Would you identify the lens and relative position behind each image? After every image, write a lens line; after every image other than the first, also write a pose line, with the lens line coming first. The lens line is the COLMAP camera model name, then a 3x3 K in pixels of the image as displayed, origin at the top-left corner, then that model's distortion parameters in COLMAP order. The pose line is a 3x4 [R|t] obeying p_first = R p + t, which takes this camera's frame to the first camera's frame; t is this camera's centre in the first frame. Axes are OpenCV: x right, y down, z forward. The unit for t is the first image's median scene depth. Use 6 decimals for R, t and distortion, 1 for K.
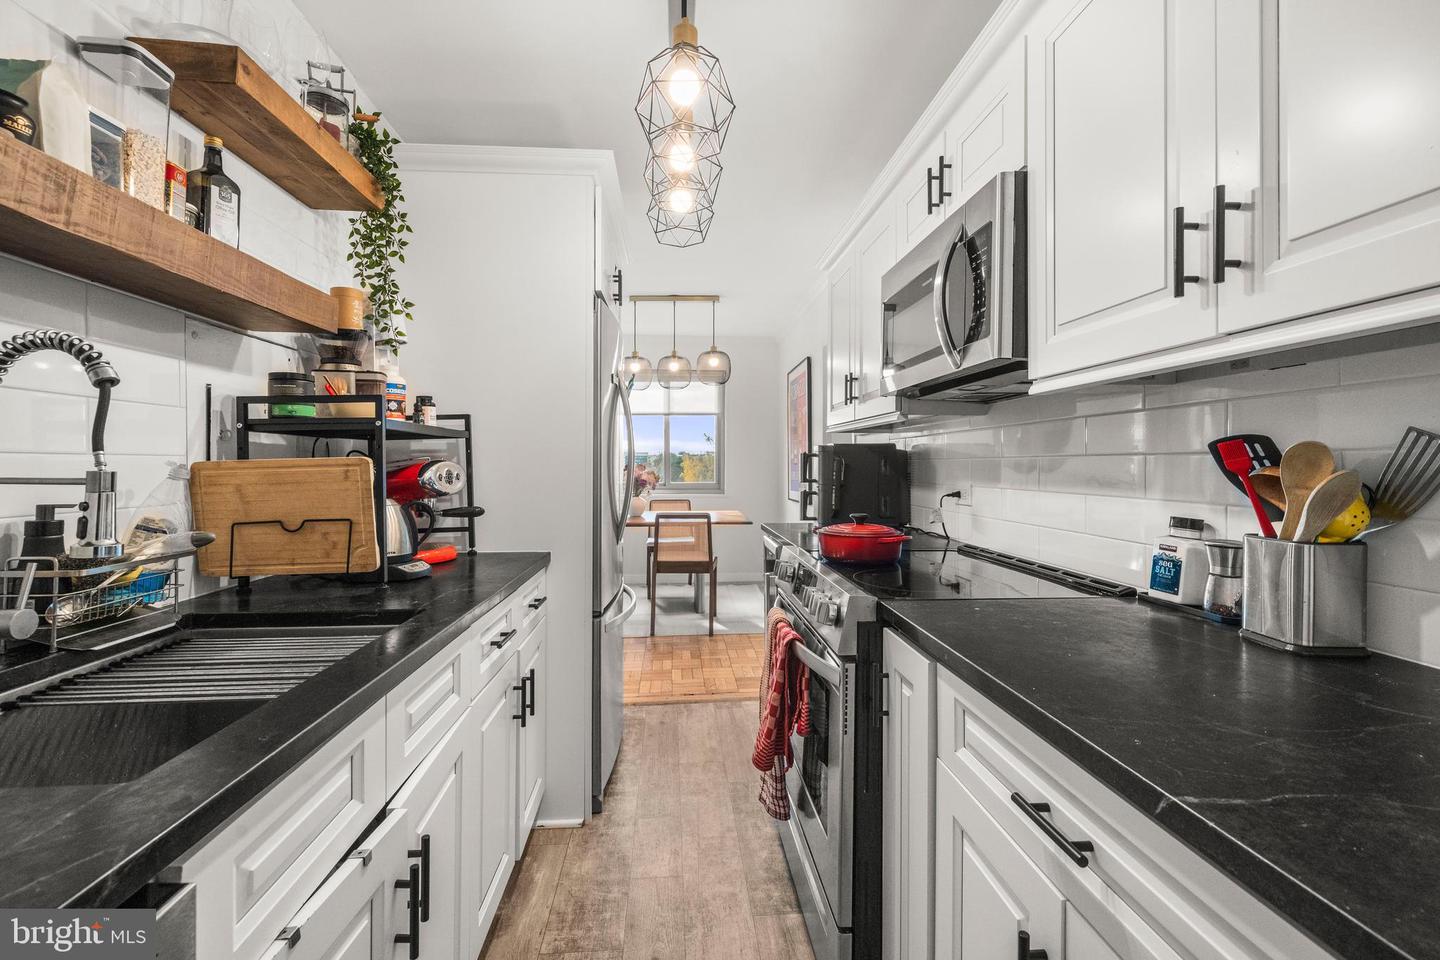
lens RADIAL K [[604.6, 0, 708.4], [0, 604.6, 462.5], [0, 0, 1]] dist [-0.002410, 0.000892]
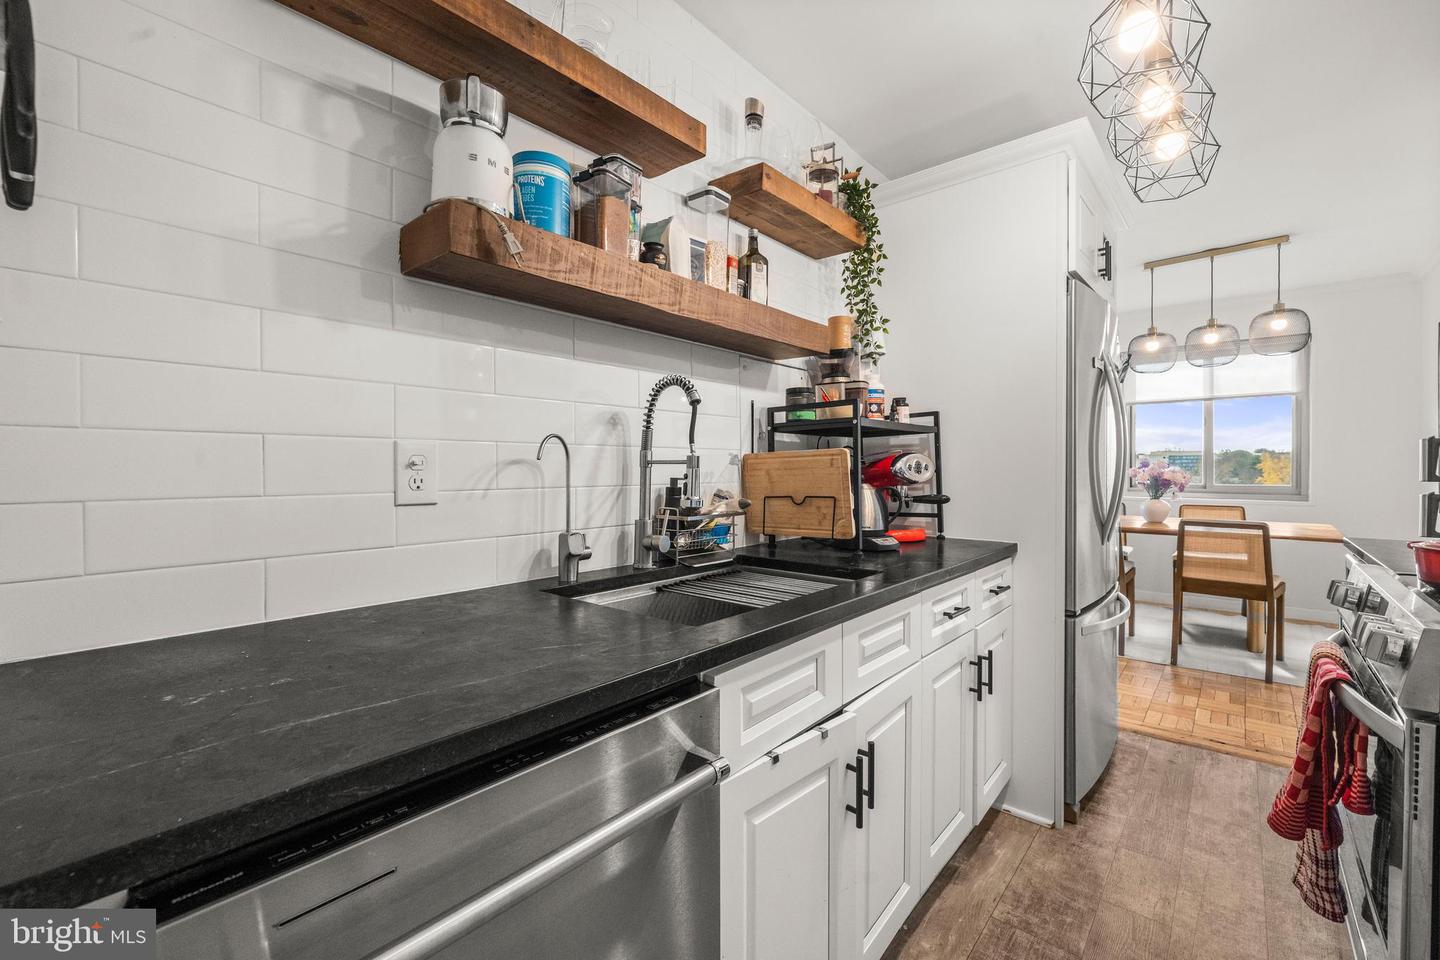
lens RADIAL K [[604.6, 0, 726.9], [0, 604.6, 474.3], [0, 0, 1]] dist [-0.002410, 0.000892]
pose [[0.714056, 0.005592, -0.700066, 0.118634], [0.004206, 0.999916, 0.012277, 0.023576], [0.700076, -0.011711, 0.713972, -0.065909]]
